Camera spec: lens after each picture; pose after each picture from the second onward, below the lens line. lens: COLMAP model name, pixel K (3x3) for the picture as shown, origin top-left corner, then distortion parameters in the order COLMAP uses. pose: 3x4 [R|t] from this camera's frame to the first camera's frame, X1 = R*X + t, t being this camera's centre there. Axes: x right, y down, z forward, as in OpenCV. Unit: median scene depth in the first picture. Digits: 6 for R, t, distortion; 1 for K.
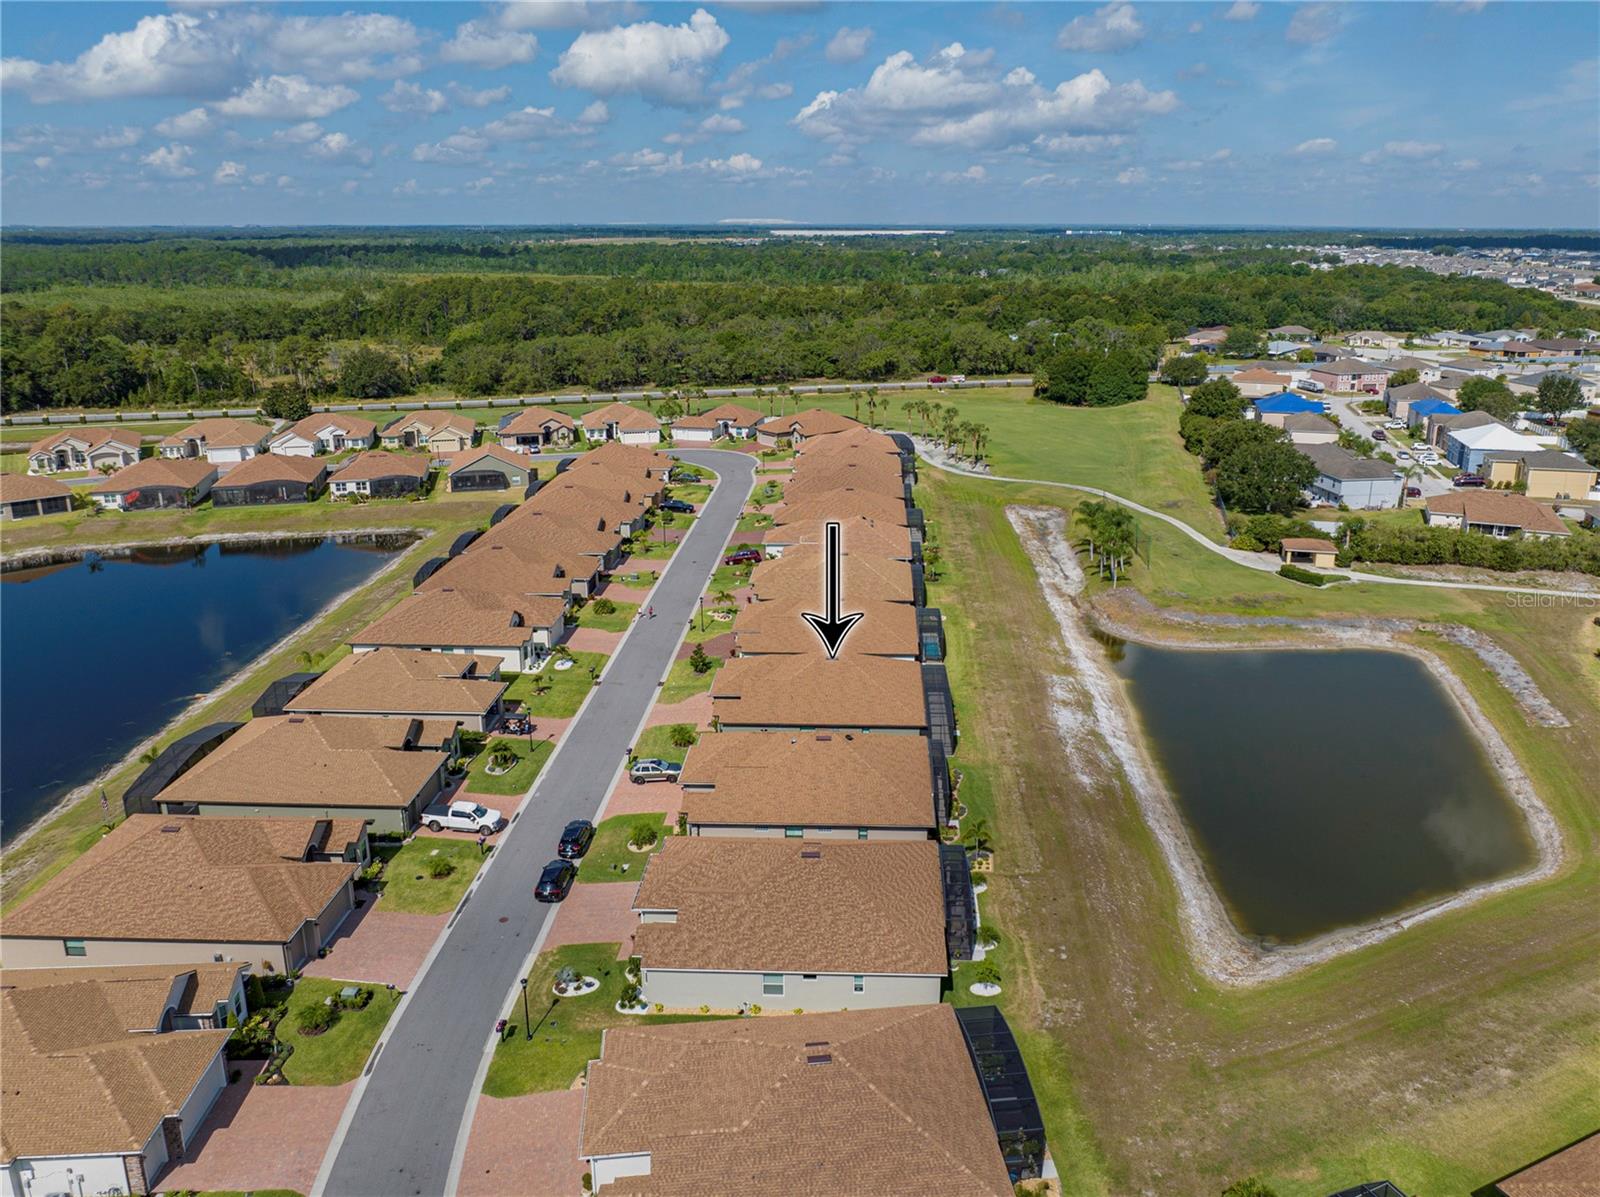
lens RADIAL K [[1144.3, 0, 876.2], [0, 1144.3, 595.4], [0, 0, 1]] dist [-0.030742, 0.016287]
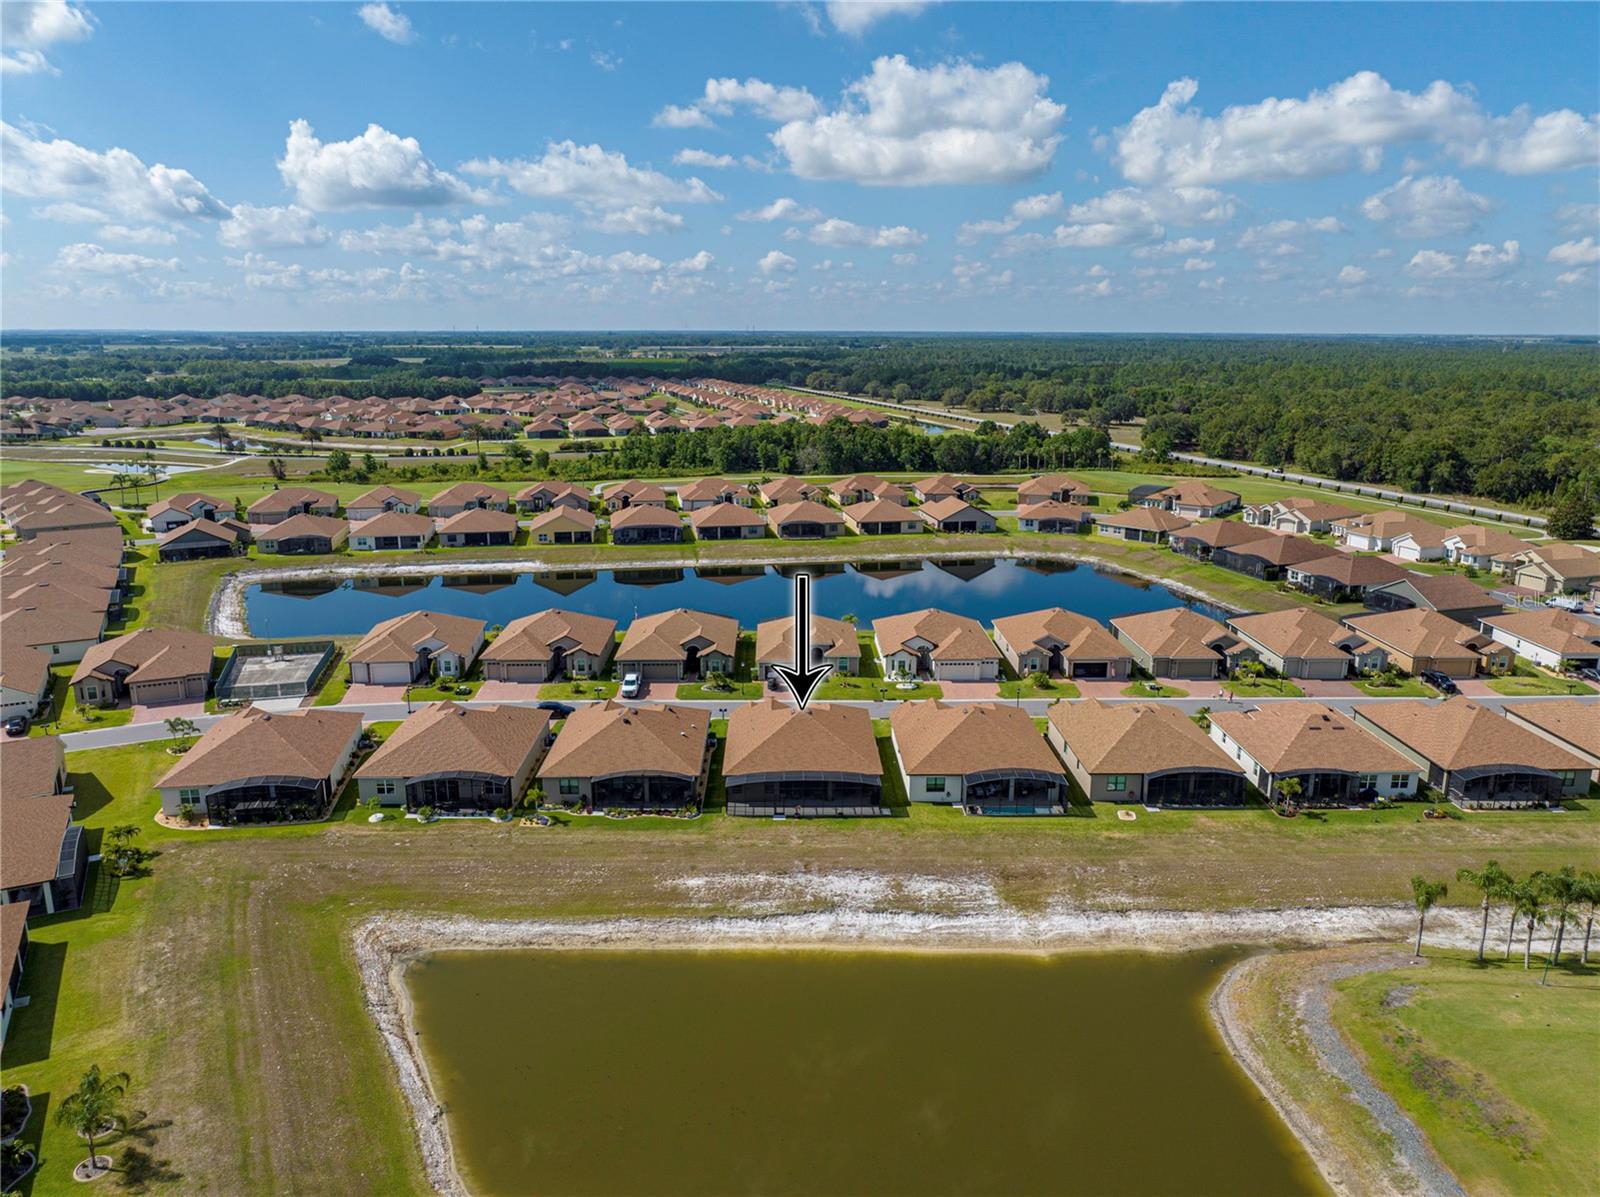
lens RADIAL K [[1144.3, 0, 804.2], [0, 1144.3, 601.9], [0, 0, 1]] dist [-0.030742, 0.016287]
pose [[0.044326, 0.229224, -0.972364, 0.581412], [-0.312740, 0.927583, 0.204411, -0.156457], [0.948804, 0.295037, 0.112804, 0.486353]]
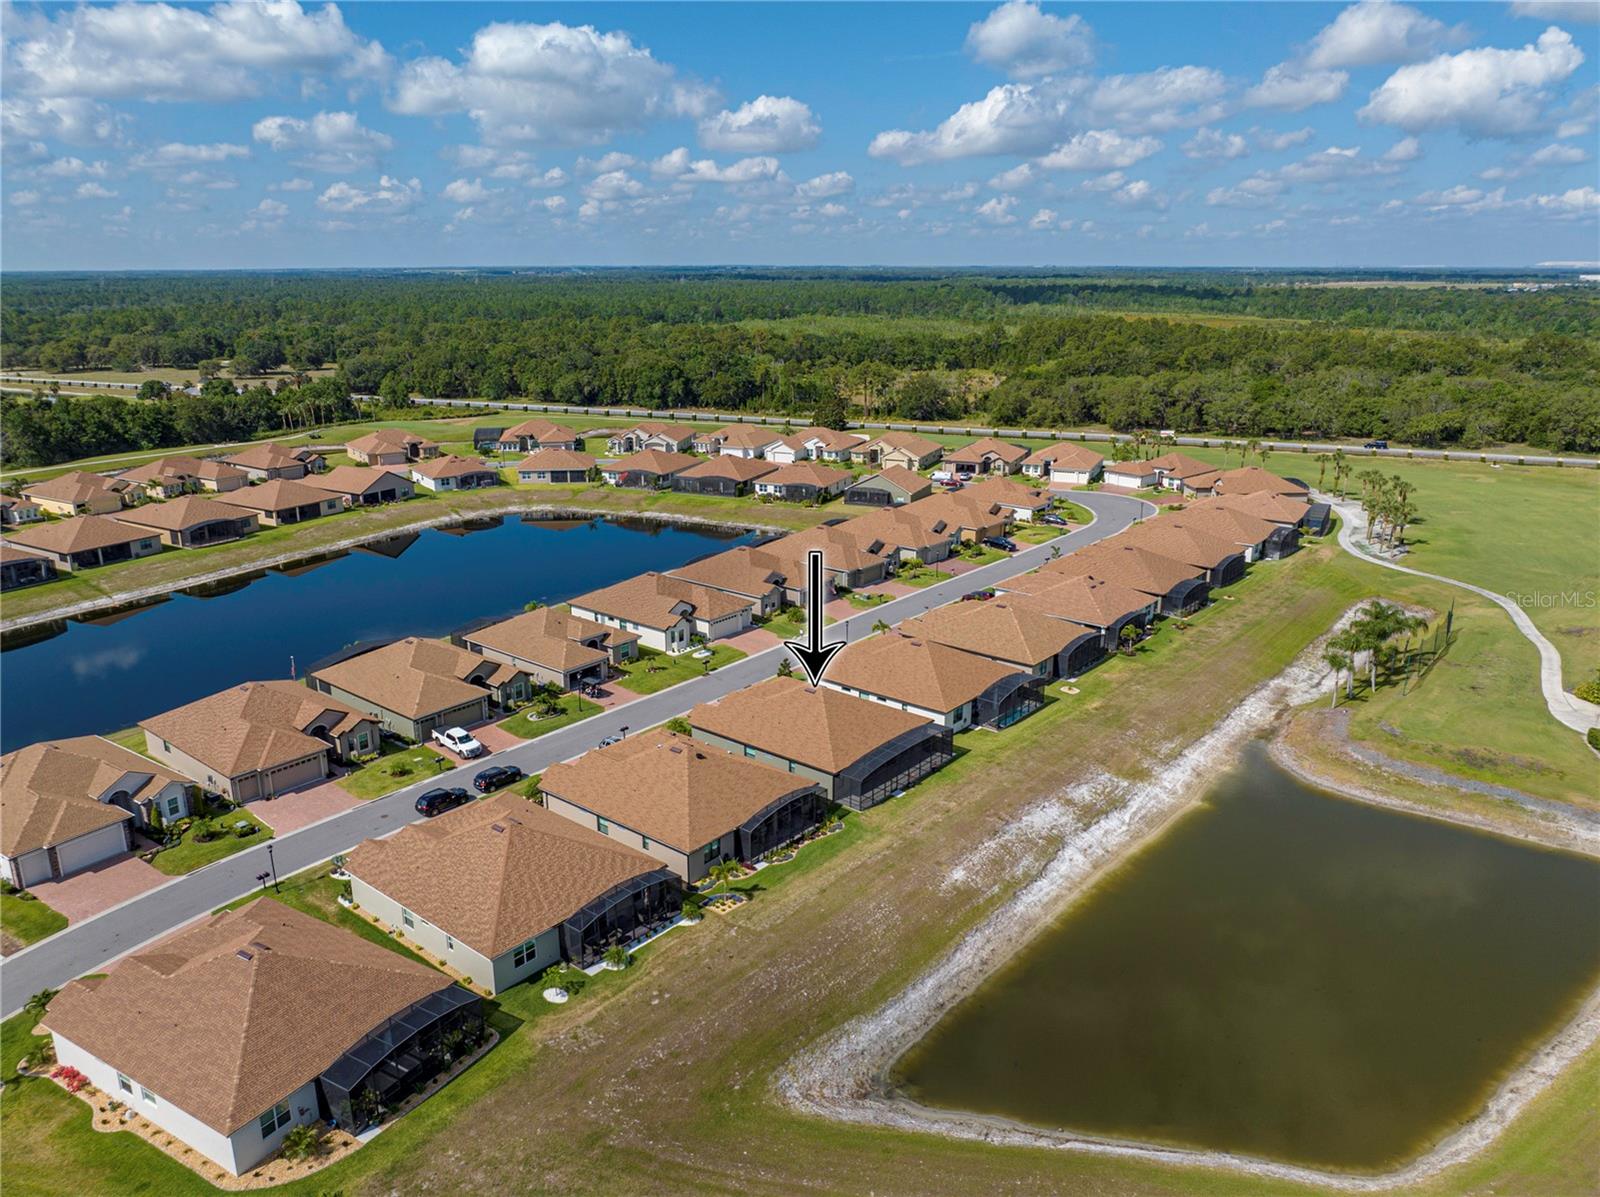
lens RADIAL K [[1144.3, 0, 844.1], [0, 1144.3, 607.6], [0, 0, 1]] dist [-0.030742, 0.016287]
pose [[0.797051, 0.169943, -0.579508, 0.320808], [-0.183756, 0.982337, 0.035338, -0.033264], [0.575278, 0.078322, 0.814200, 0.104223]]
